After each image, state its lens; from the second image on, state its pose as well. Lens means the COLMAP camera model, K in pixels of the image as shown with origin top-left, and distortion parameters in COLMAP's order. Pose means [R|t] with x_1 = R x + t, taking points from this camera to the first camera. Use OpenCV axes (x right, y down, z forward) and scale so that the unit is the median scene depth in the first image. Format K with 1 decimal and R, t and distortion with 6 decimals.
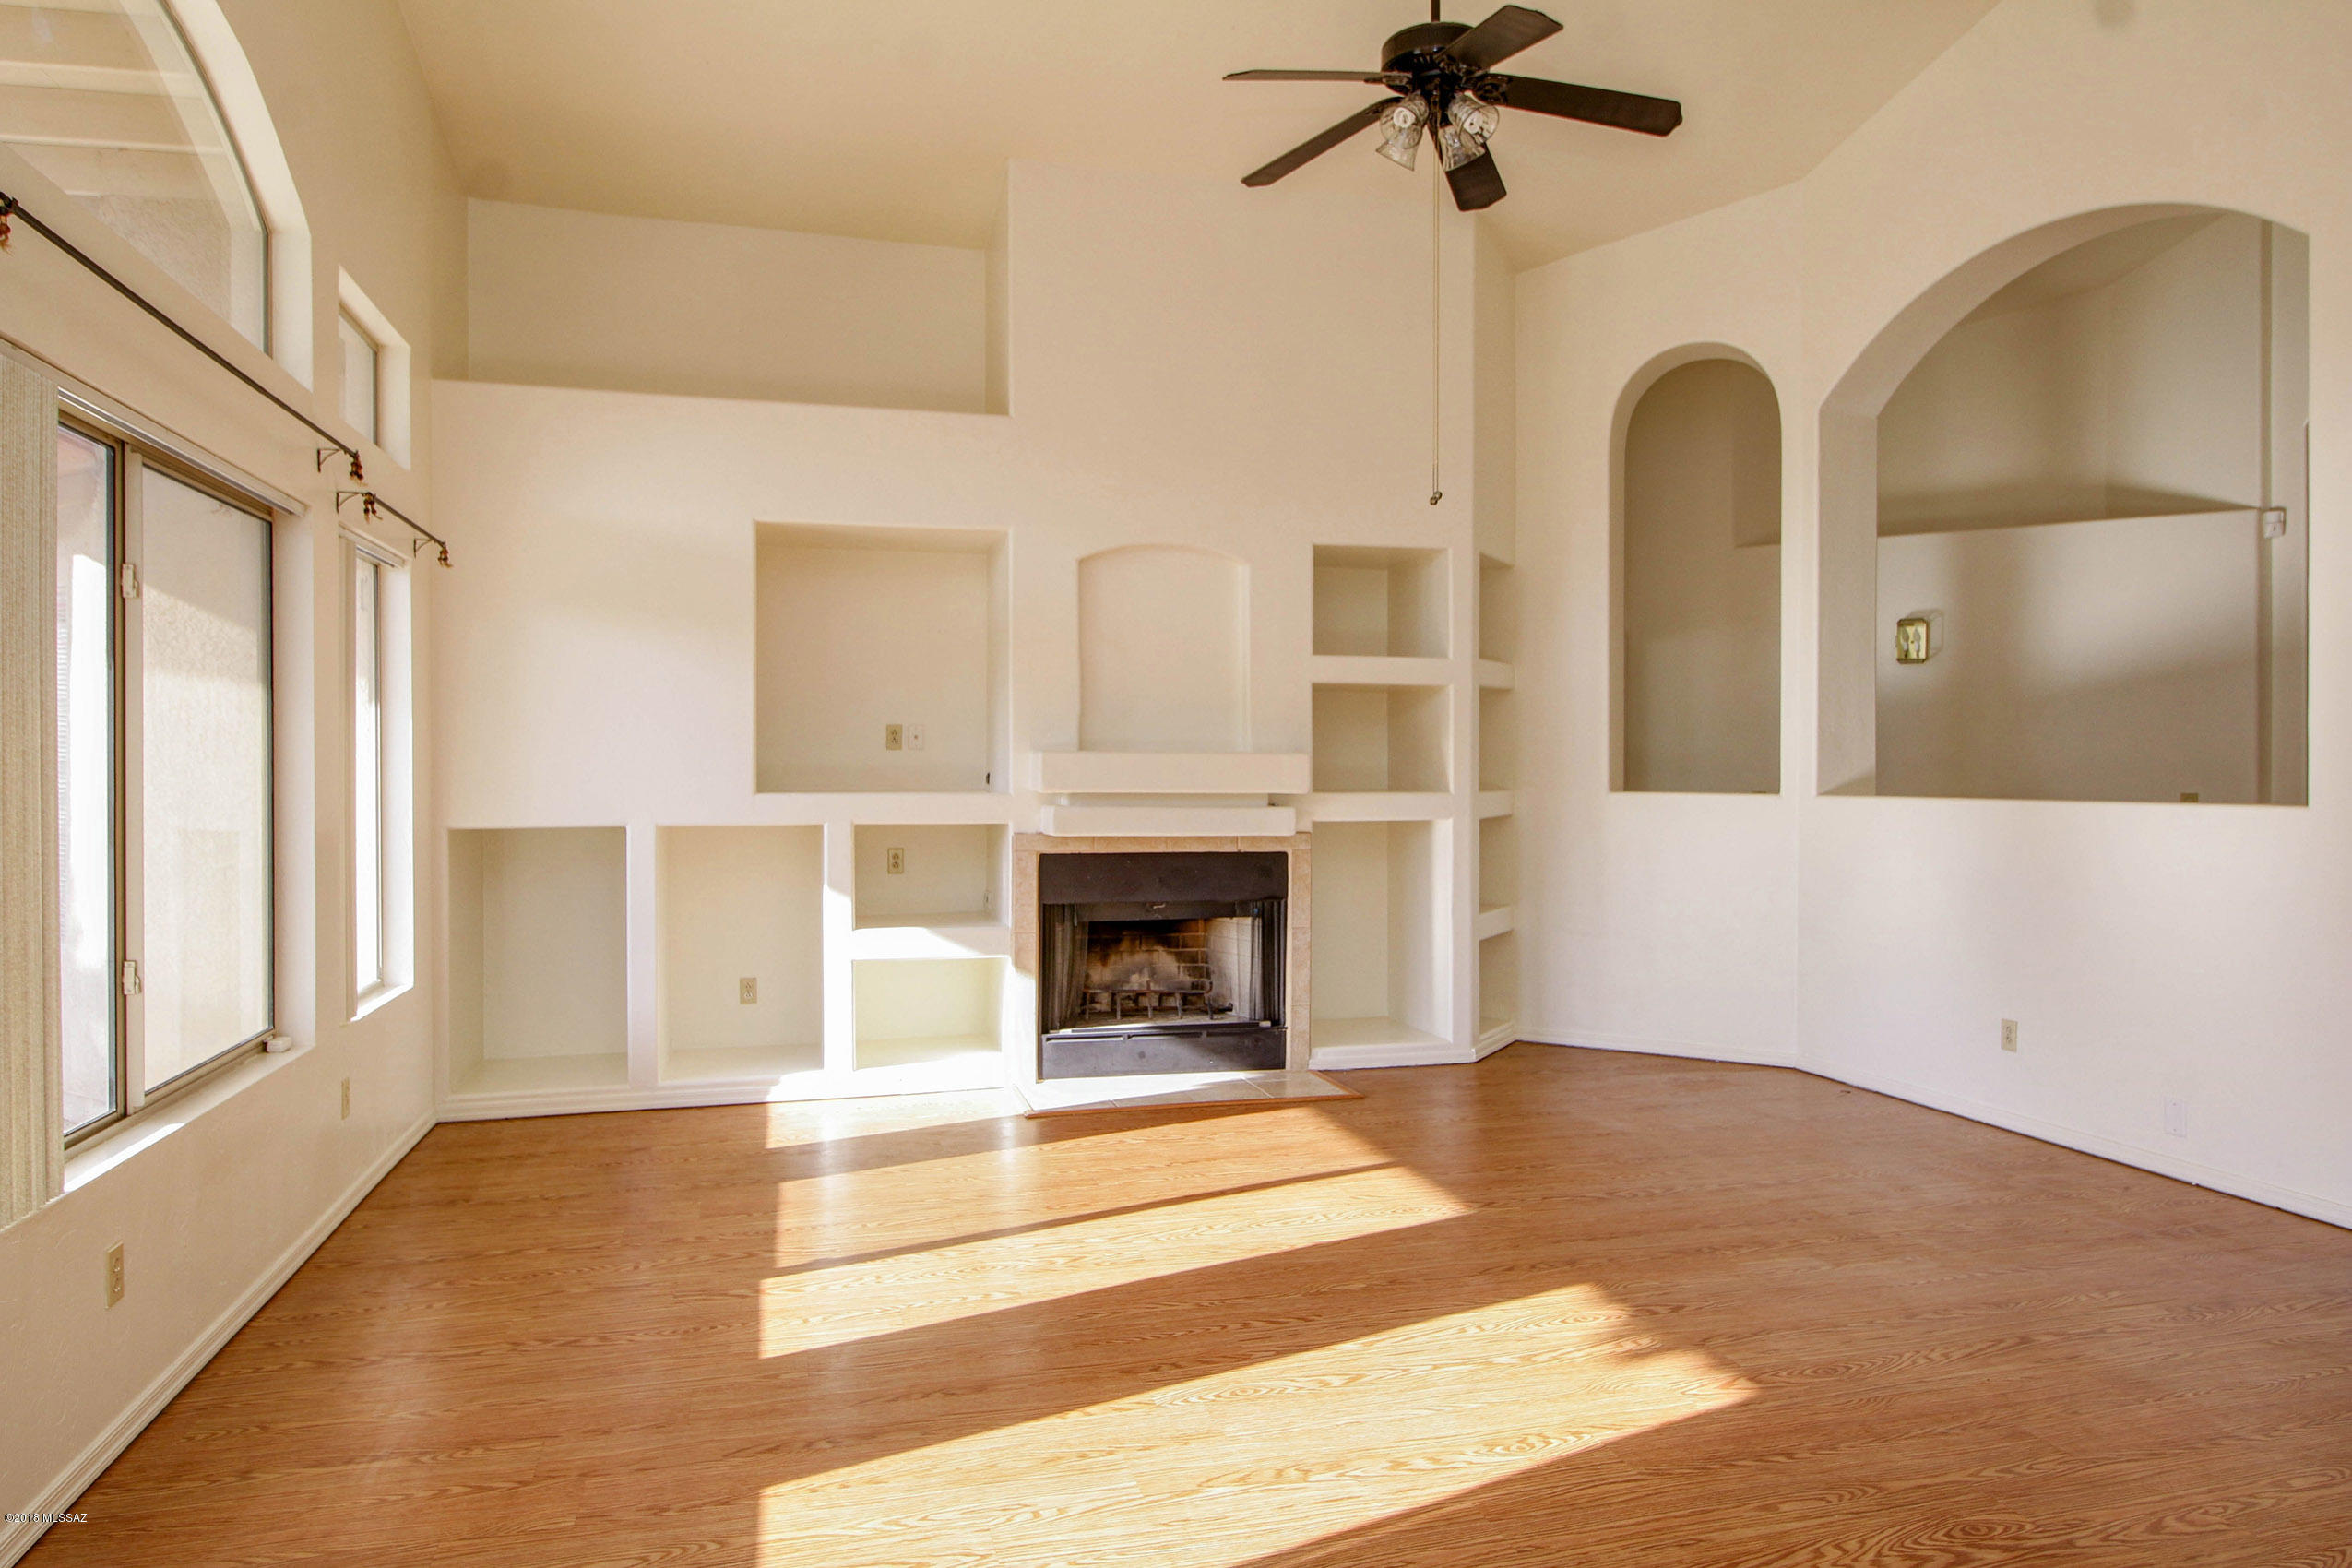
lens RADIAL K [[1441.2, 0, 1176.0], [0, 1441.2, 784.0], [0, 0, 1]] dist [-0.000501, -0.001193]
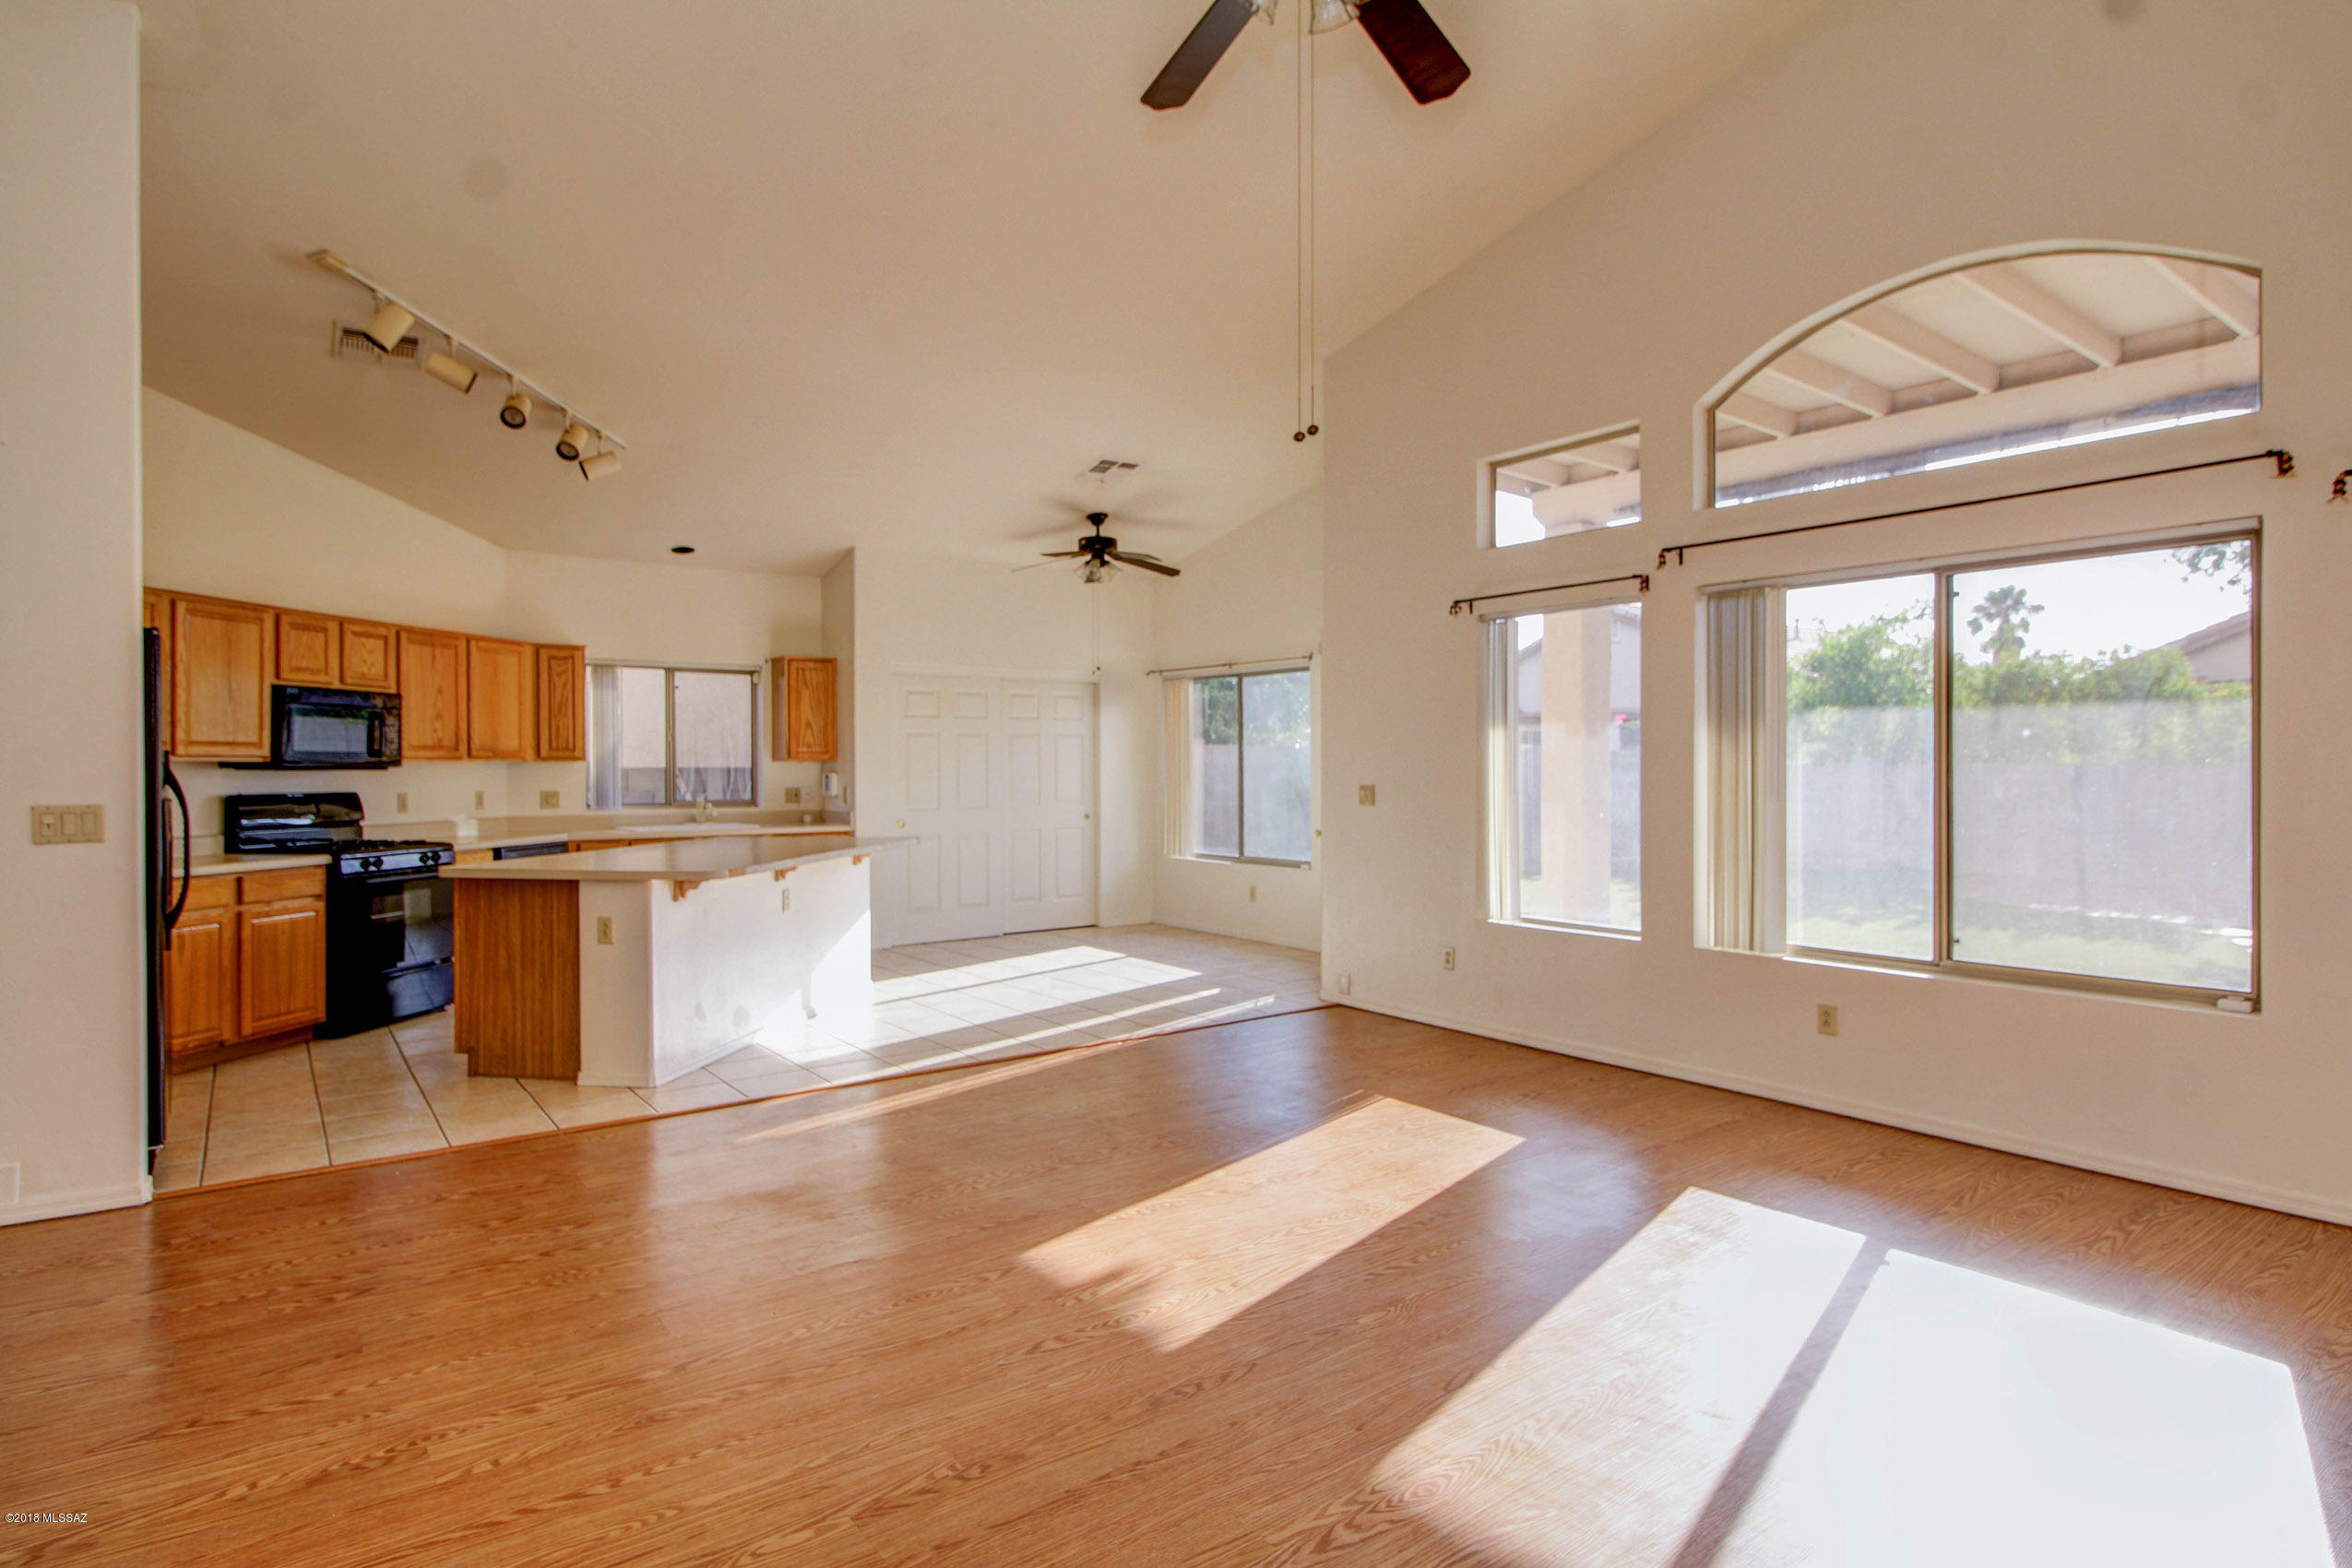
lens RADIAL K [[1230.2, 0, 1176.0], [0, 1230.2, 784.0], [0, 0, 1]] dist [0.018653, -0.014539]
pose [[-0.933309, 0.007151, -0.359003, 0.306777], [-0.000969, 0.999748, 0.022433, -0.007888], [0.359073, 0.021285, -0.933067, 0.992378]]
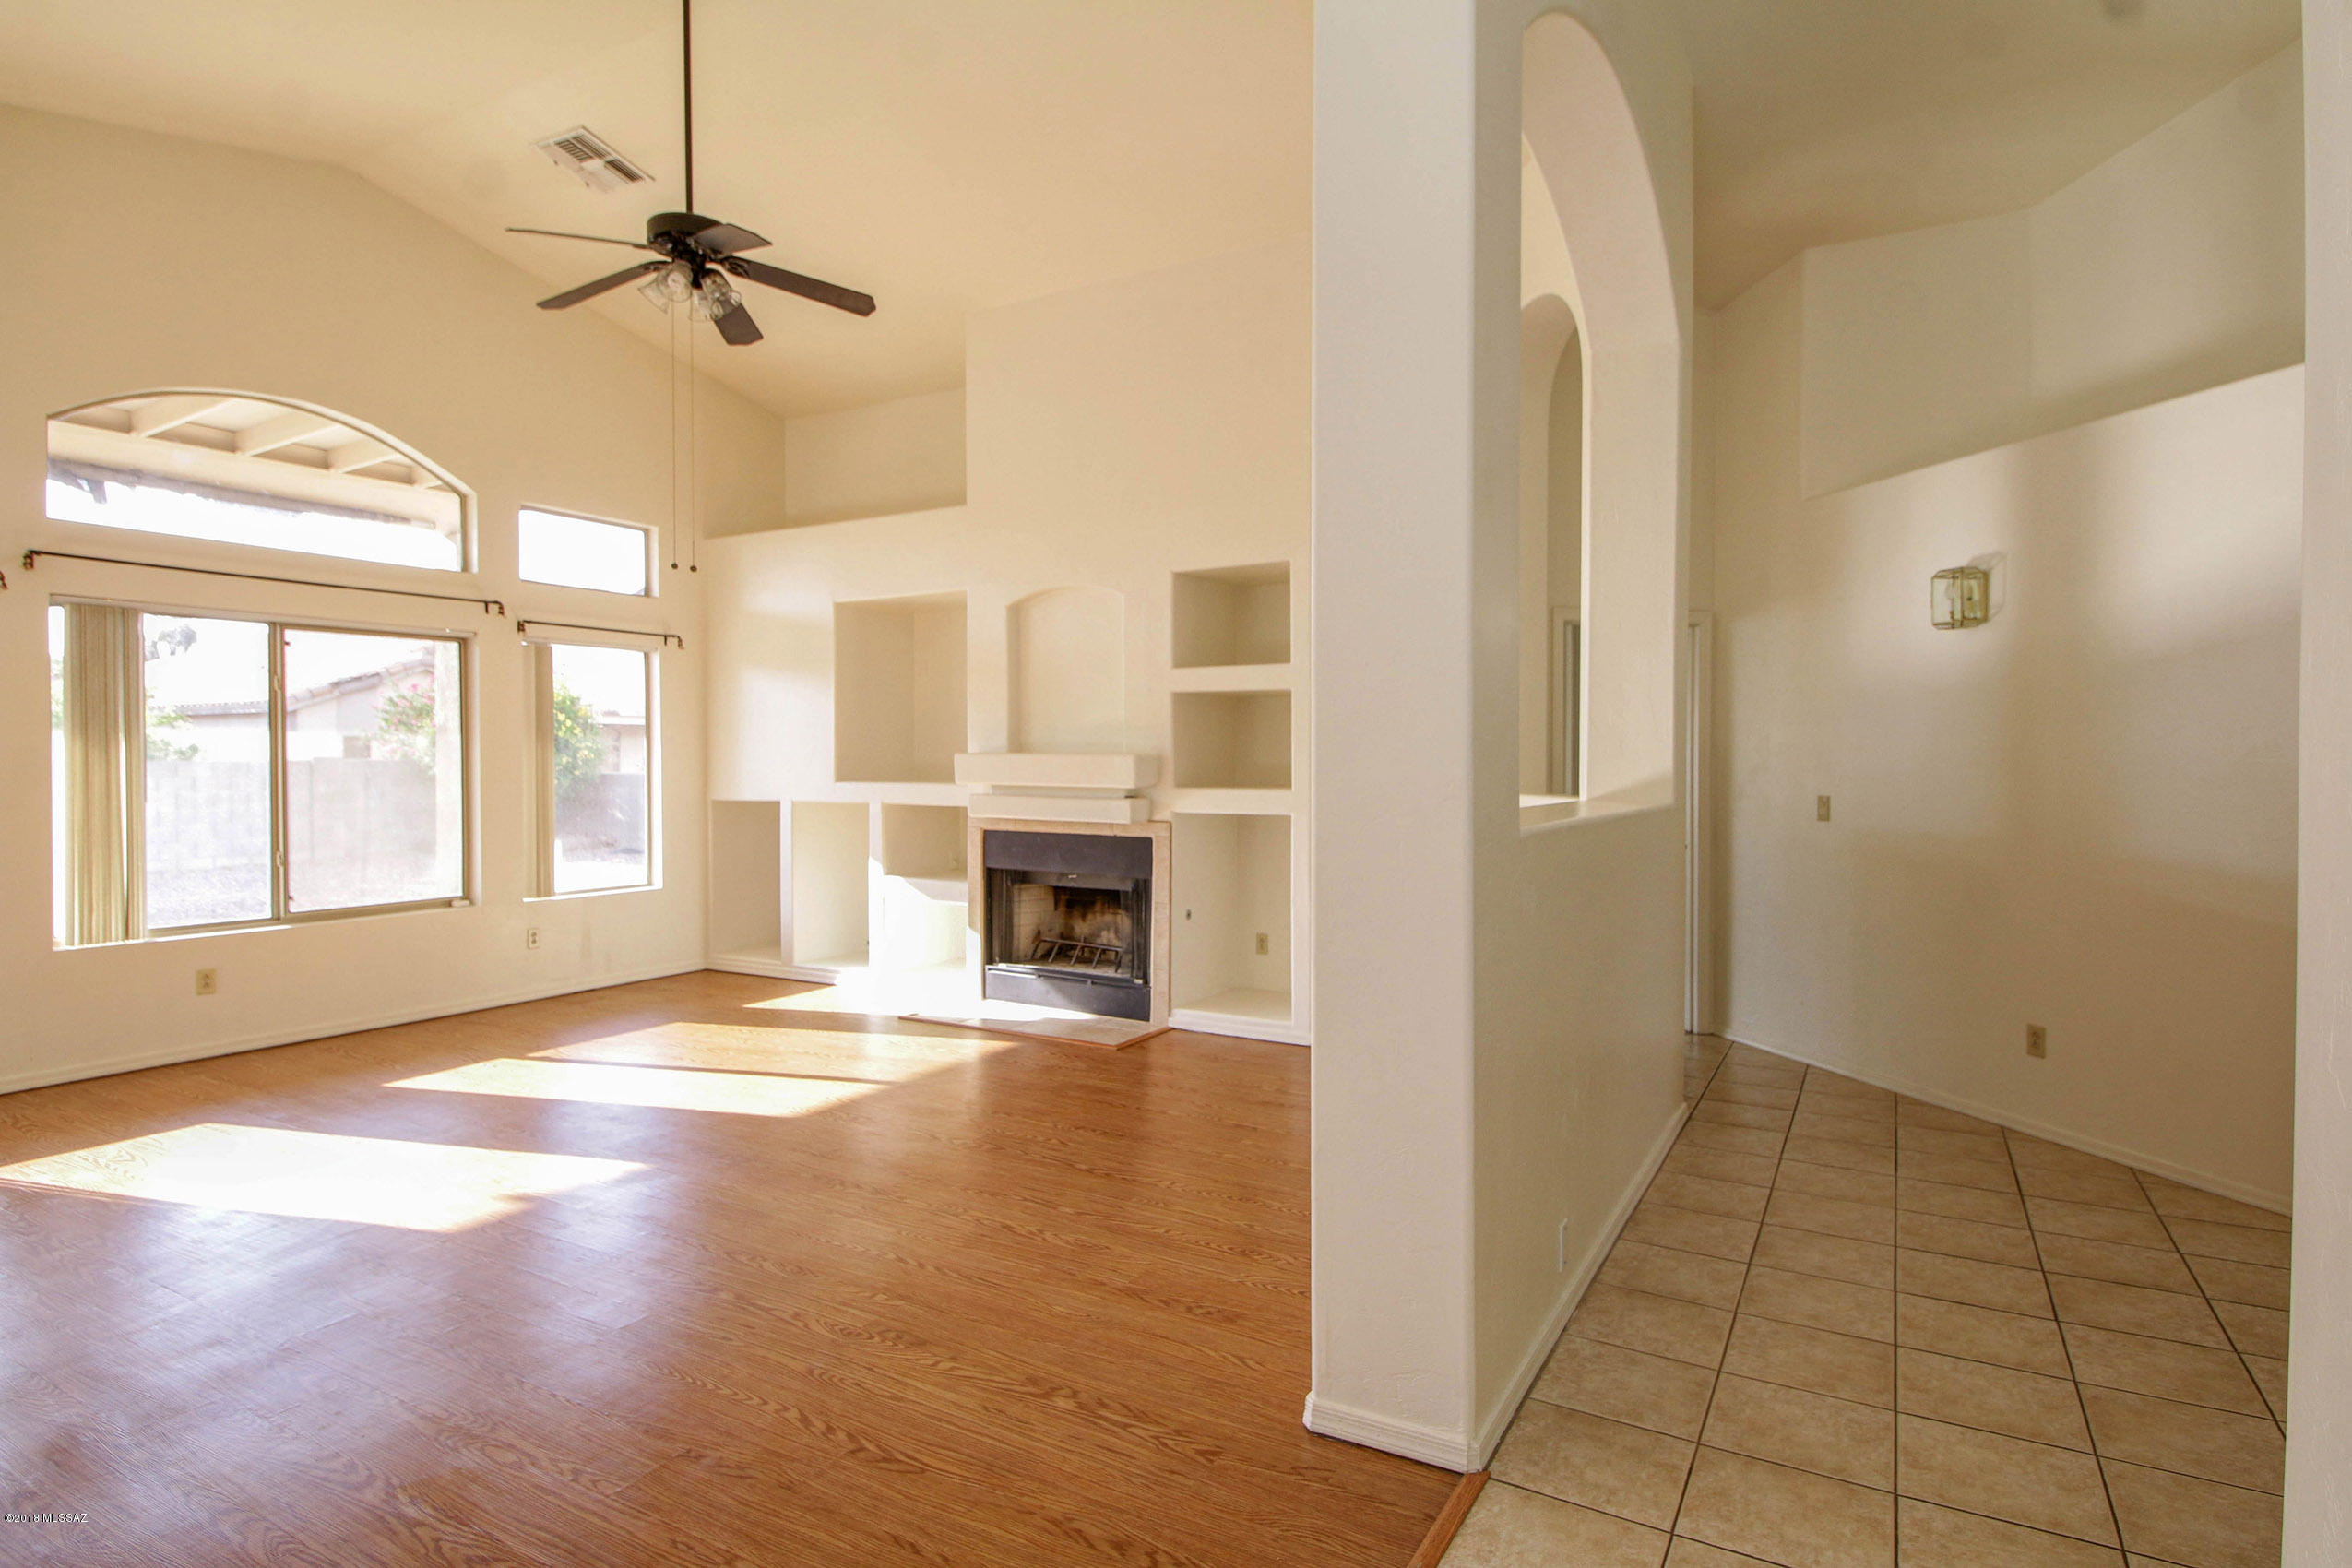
lens RADIAL K [[1230.2, 0, 1176.0], [0, 1230.2, 784.0], [0, 0, 1]] dist [0.018653, -0.014539]
pose [[0.700405, 0.015709, -0.713573, 0.806457], [-0.008082, 0.999868, 0.014079, -0.011133], [0.713700, -0.004094, 0.700440, 0.312961]]
